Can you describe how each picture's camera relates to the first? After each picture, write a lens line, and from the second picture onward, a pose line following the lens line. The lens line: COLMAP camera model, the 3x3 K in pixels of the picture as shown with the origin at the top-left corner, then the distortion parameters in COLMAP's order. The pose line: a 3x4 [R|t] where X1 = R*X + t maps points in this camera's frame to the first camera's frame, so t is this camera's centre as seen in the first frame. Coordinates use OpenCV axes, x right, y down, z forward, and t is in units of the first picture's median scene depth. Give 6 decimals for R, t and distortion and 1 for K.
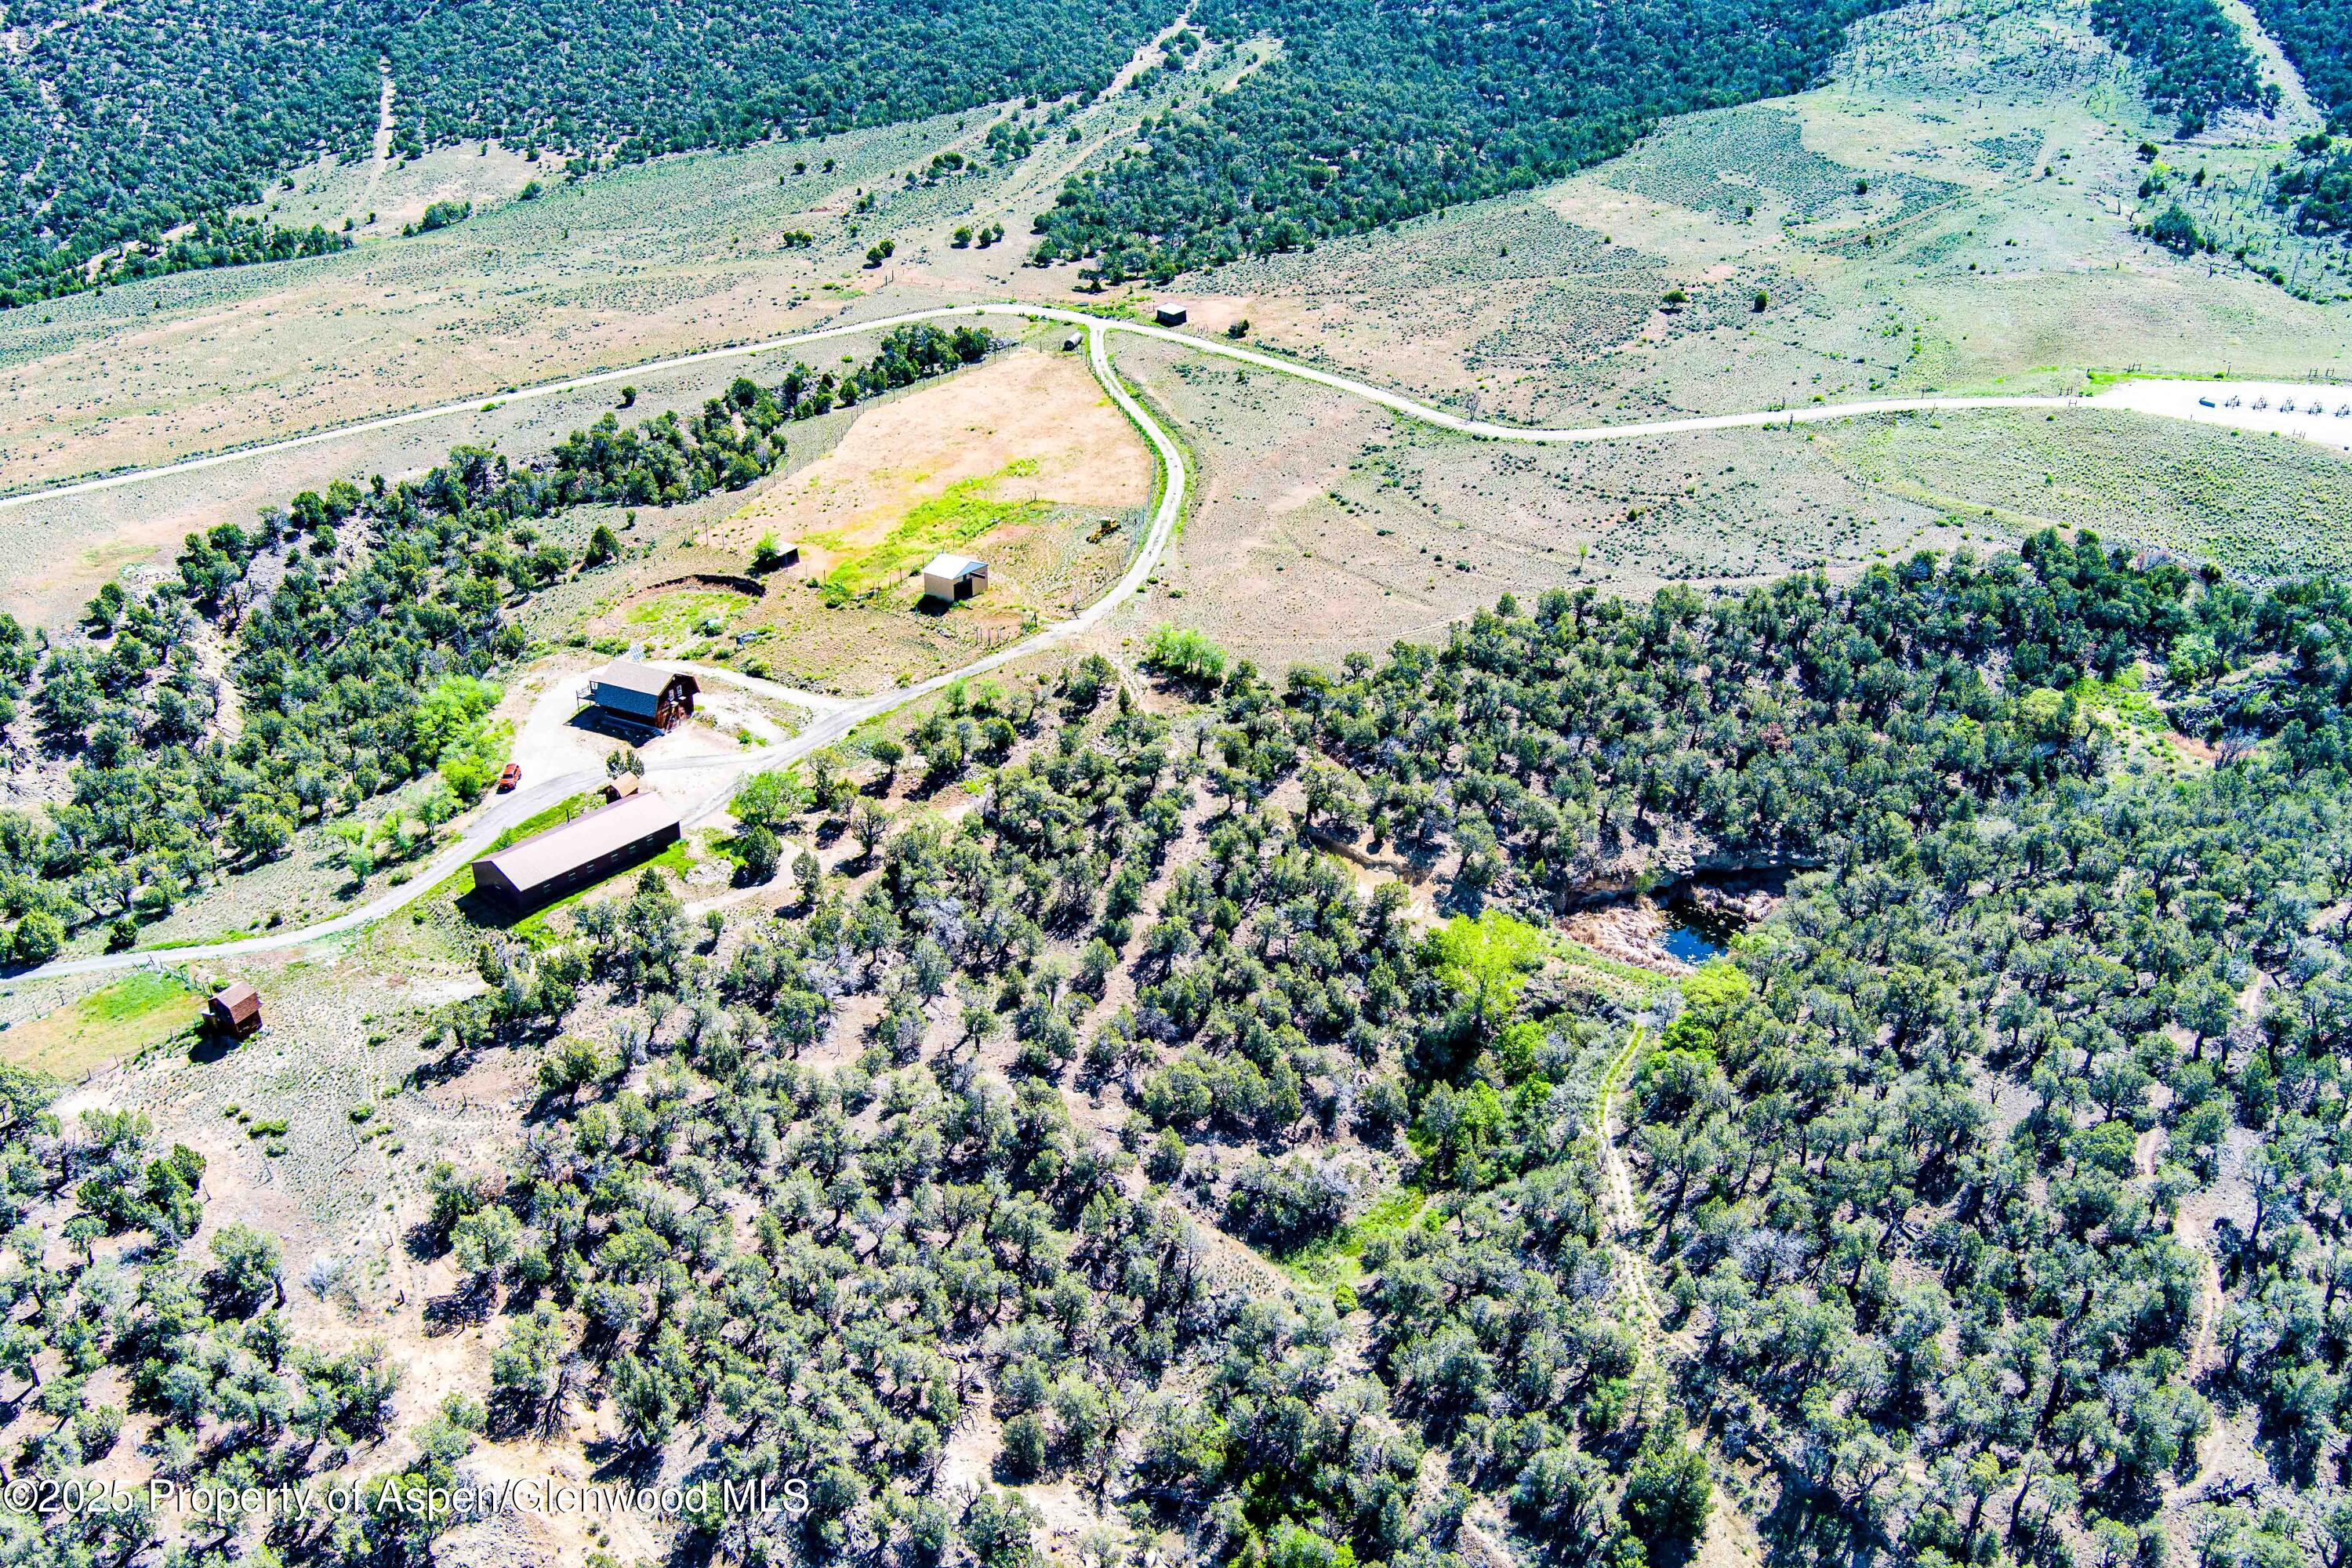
lens RADIAL K [[1897.2, 0, 1172.5], [0, 1897.2, 798.4], [0, 0, 1]] dist [-0.080216, 0.027865]
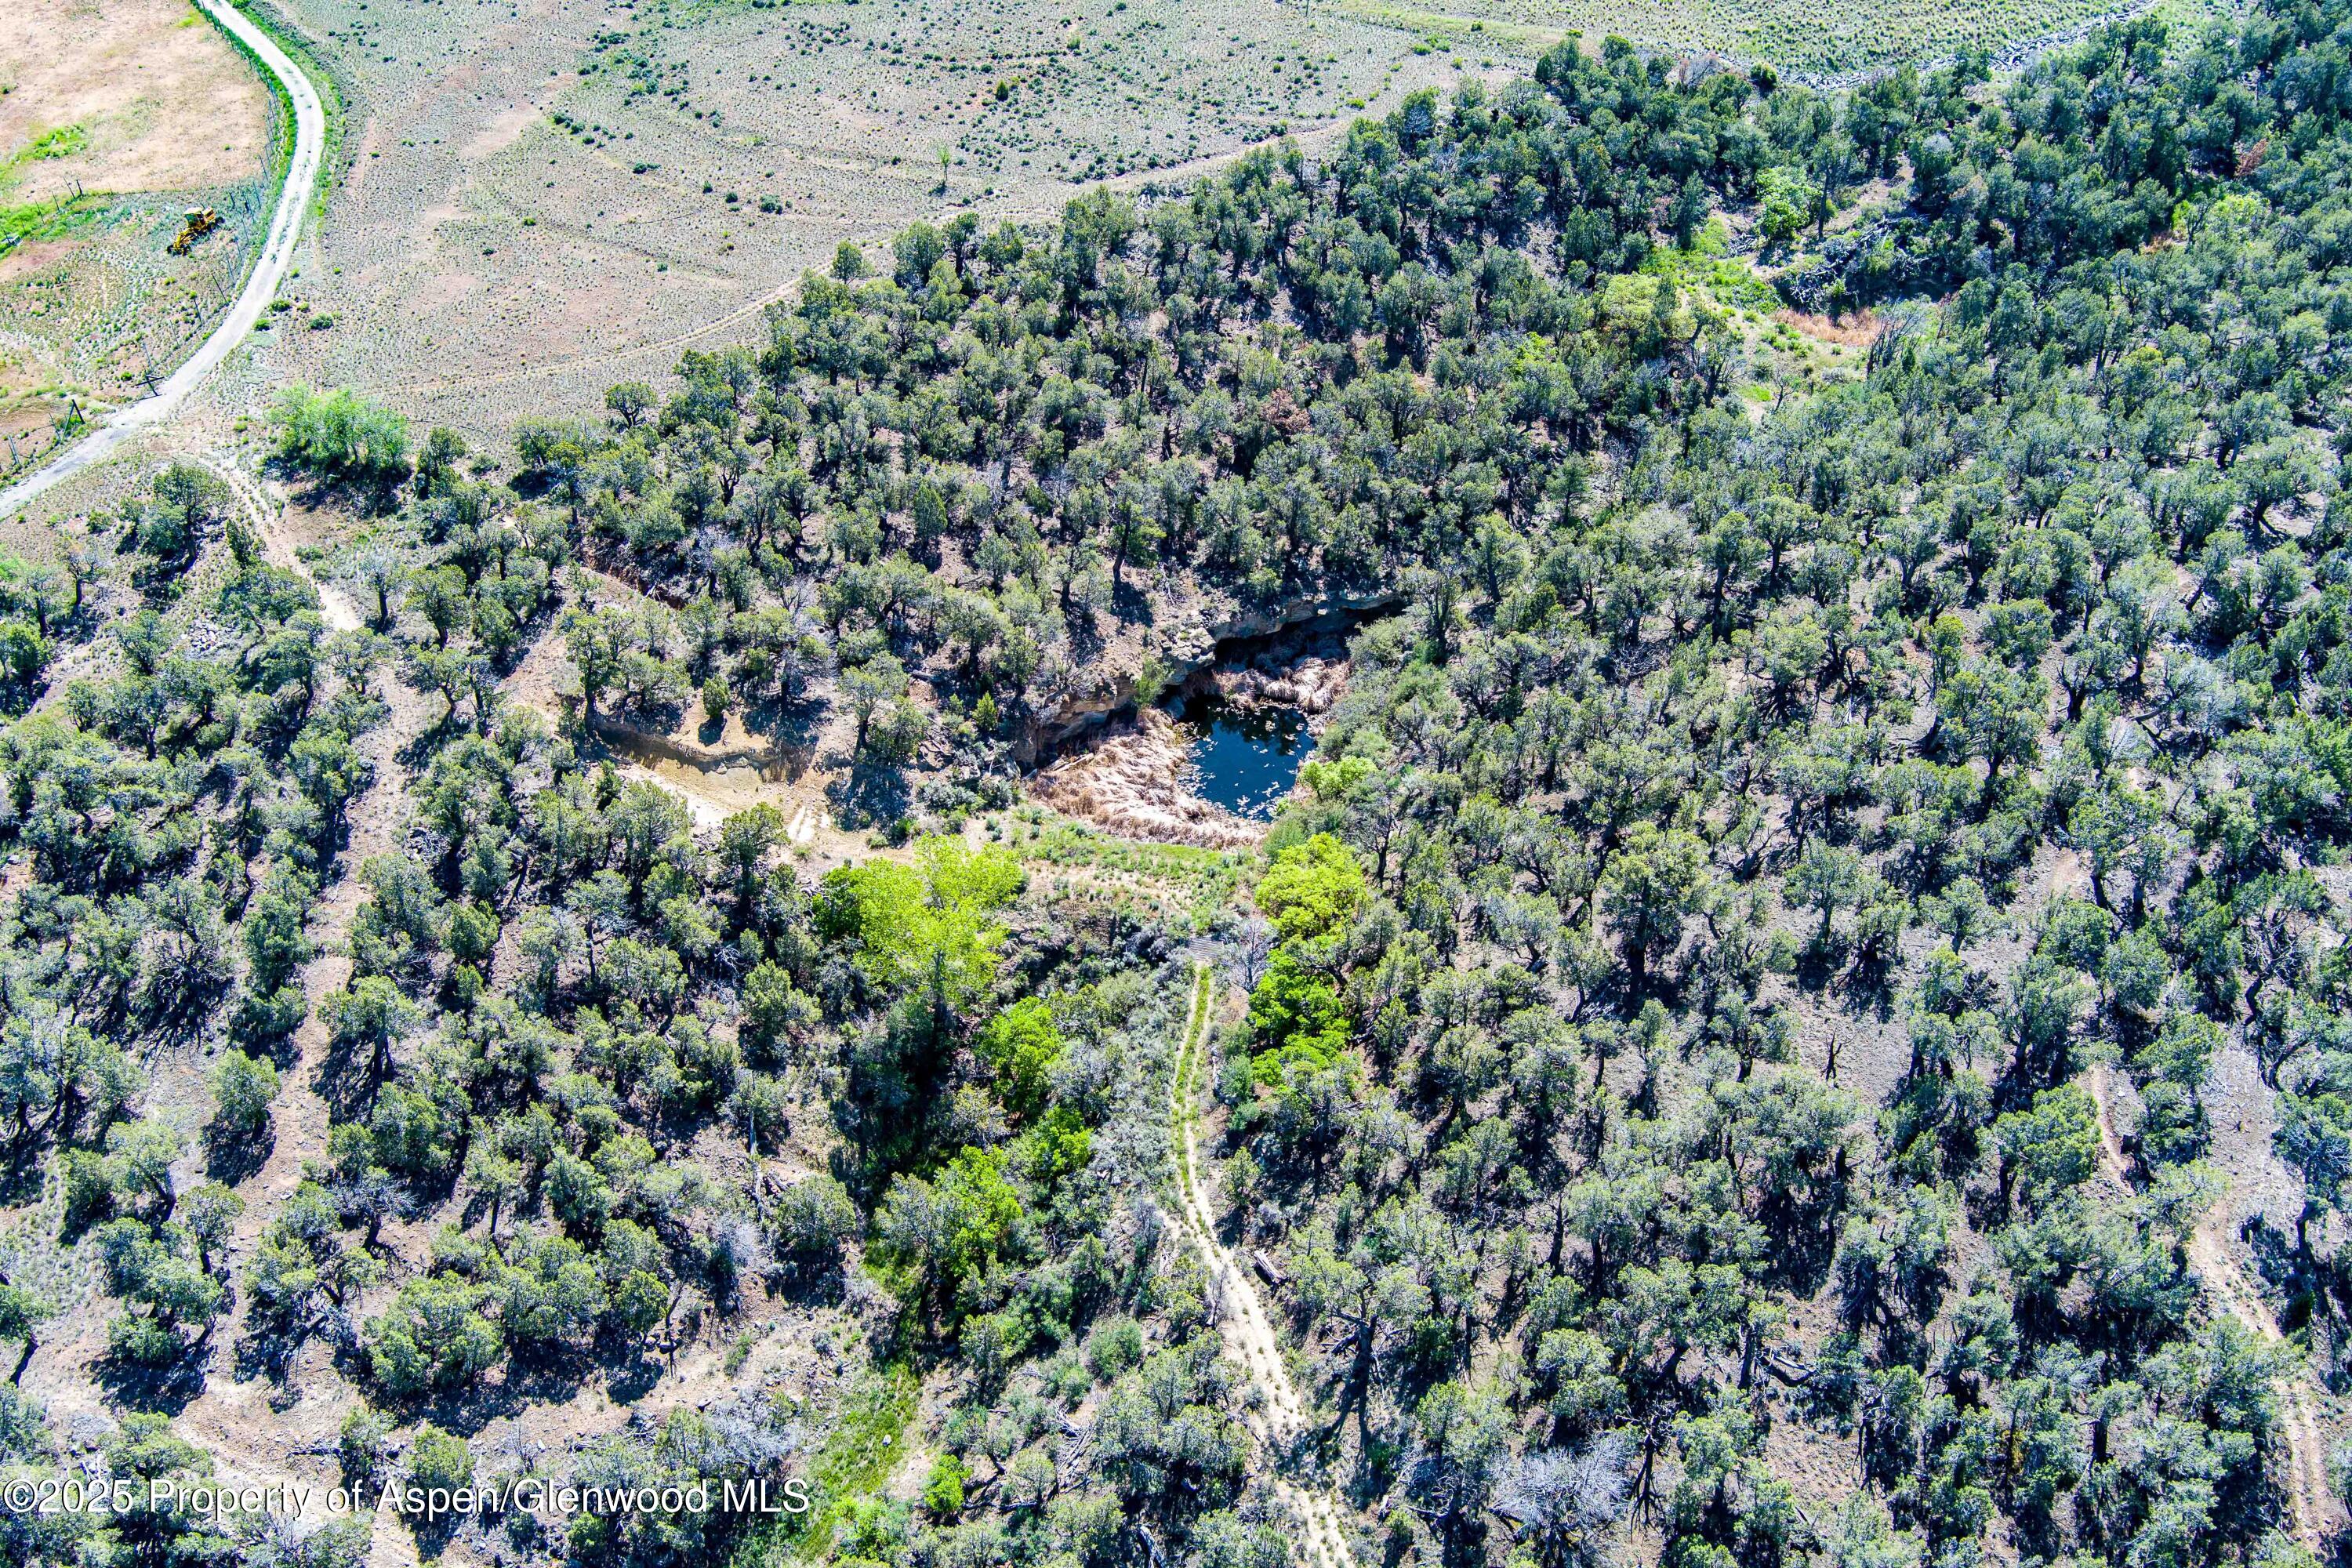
lens RADIAL K [[1897.2, 0, 1168.4], [0, 1897.2, 785.1], [0, 0, 1]] dist [-0.080216, 0.027865]
pose [[0.935155, -0.221701, 0.276285, 0.071812], [0.161191, 0.960835, 0.225417, -0.067102], [-0.315440, -0.166266, 0.934266, 0.389481]]
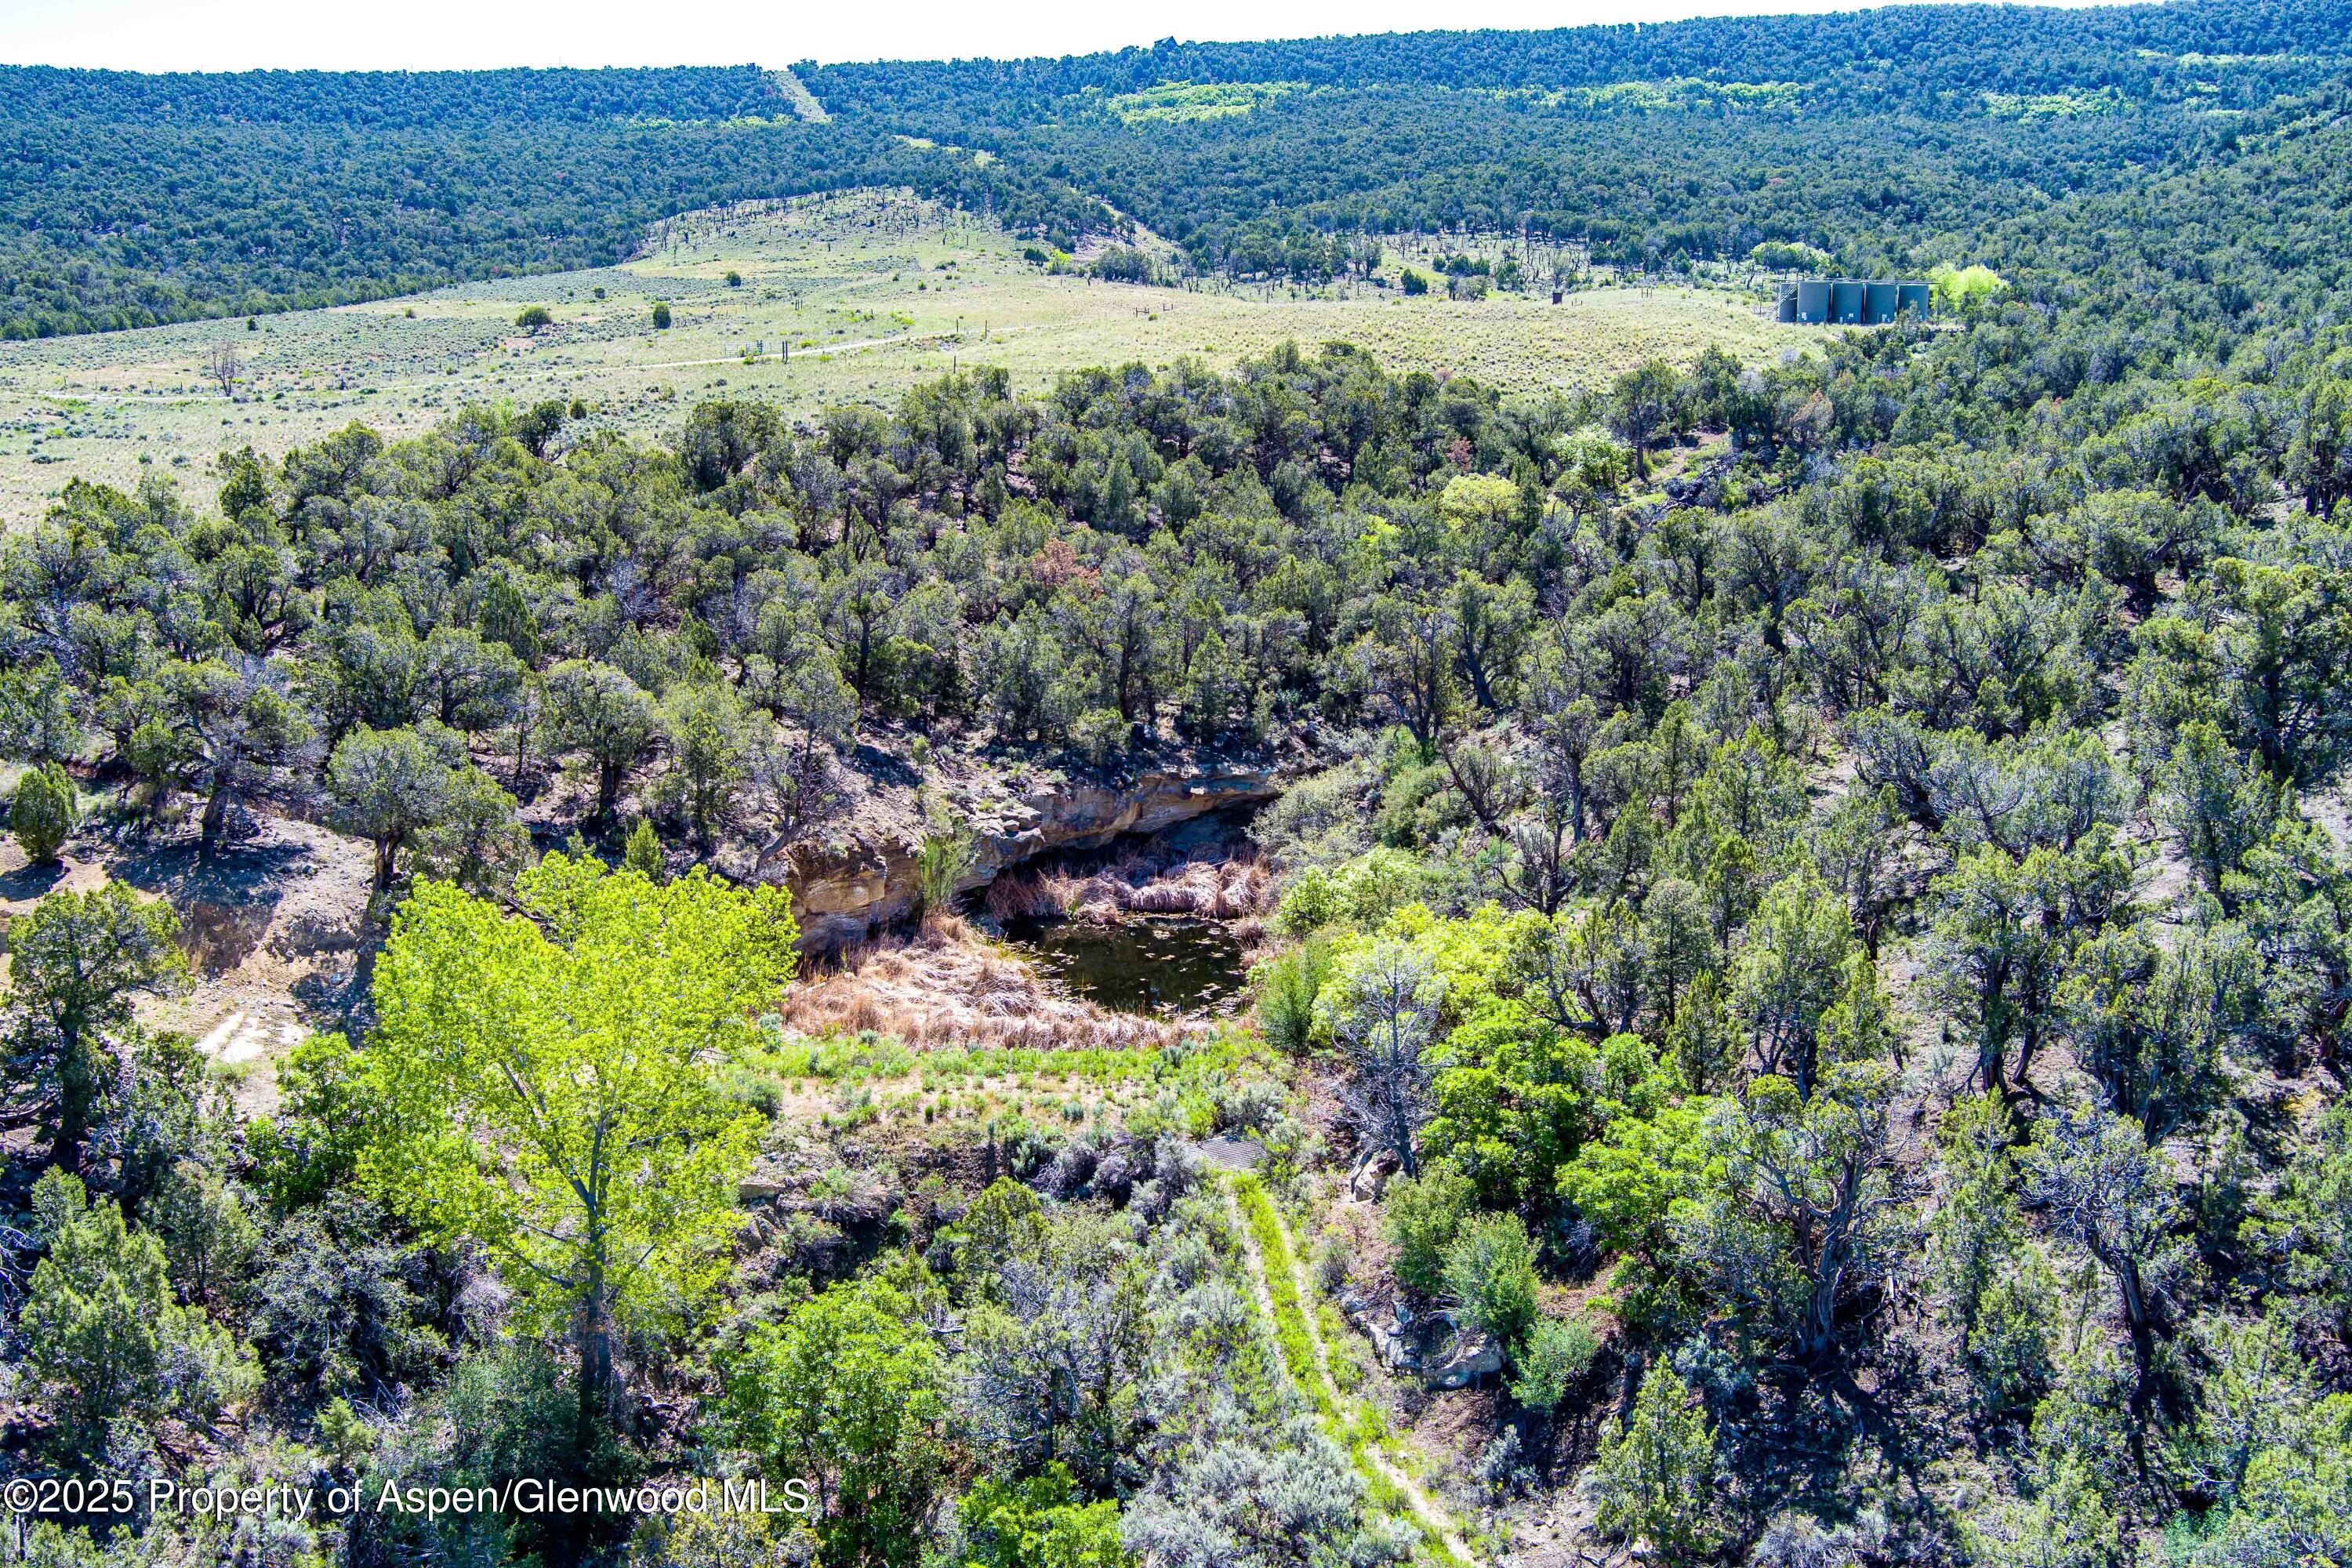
lens RADIAL K [[1897.2, 0, 1165.5], [0, 1897.2, 783.4], [0, 0, 1]] dist [-0.080216, 0.027865]
pose [[0.812673, -0.133271, 0.567276, 0.089206], [0.267064, 0.950419, -0.159309, 0.095132], [-0.517919, 0.280966, 0.807972, 0.689757]]
